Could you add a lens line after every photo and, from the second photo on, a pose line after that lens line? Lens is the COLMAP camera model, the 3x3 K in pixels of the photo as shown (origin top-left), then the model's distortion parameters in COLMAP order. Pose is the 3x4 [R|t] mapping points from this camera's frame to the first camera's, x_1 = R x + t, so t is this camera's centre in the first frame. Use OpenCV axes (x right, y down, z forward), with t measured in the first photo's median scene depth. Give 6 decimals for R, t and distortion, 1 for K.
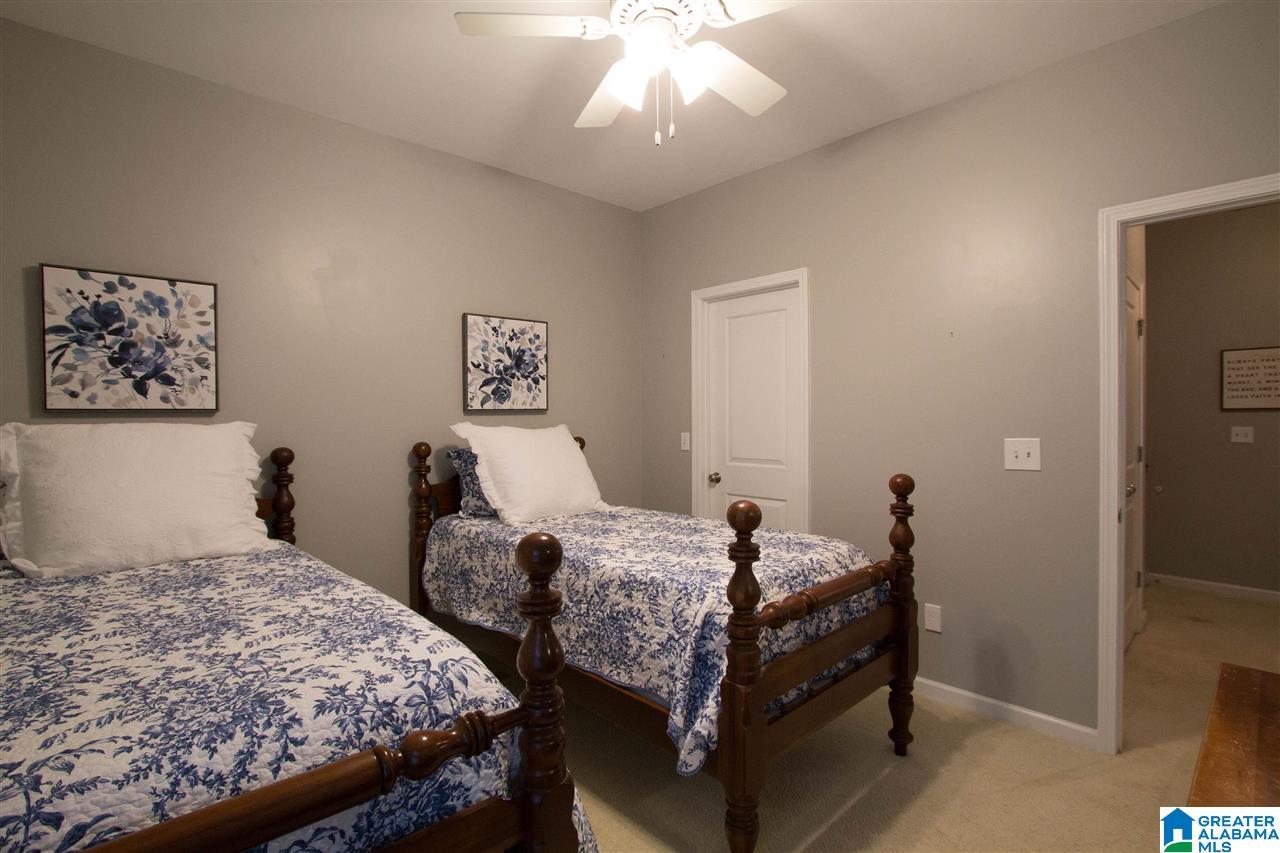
lens RADIAL K [[606.3, 0, 645.3], [0, 606.3, 422.6], [0, 0, 1]] dist [-0.023976, 0.001084]
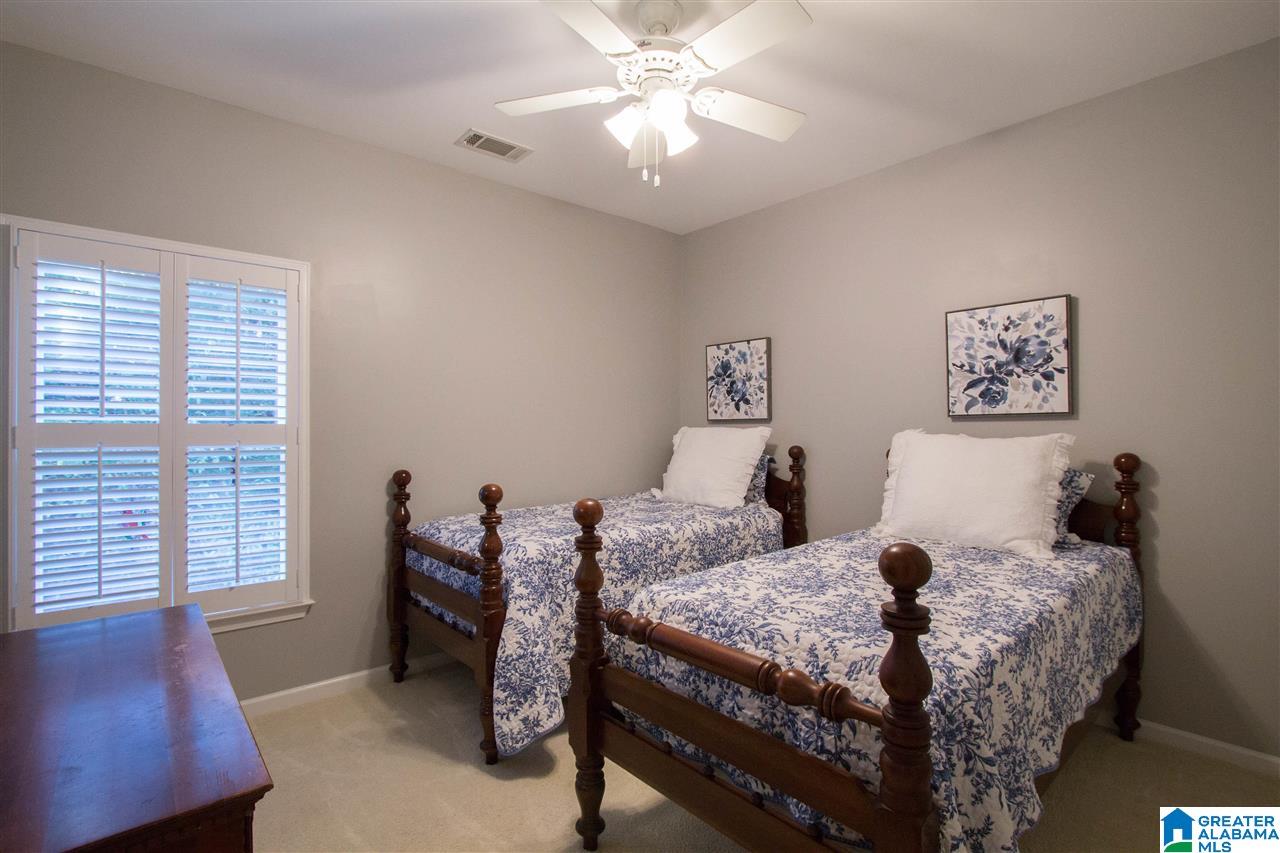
lens RADIAL K [[606.3, 0, 654.3], [0, 606.3, 426.7], [0, 0, 1]] dist [-0.023976, 0.001084]
pose [[-0.031392, 0.006363, -0.999487, 0.638230], [-0.005729, 0.999962, 0.006546, -0.007407], [0.999491, 0.005932, -0.031354, 0.568205]]
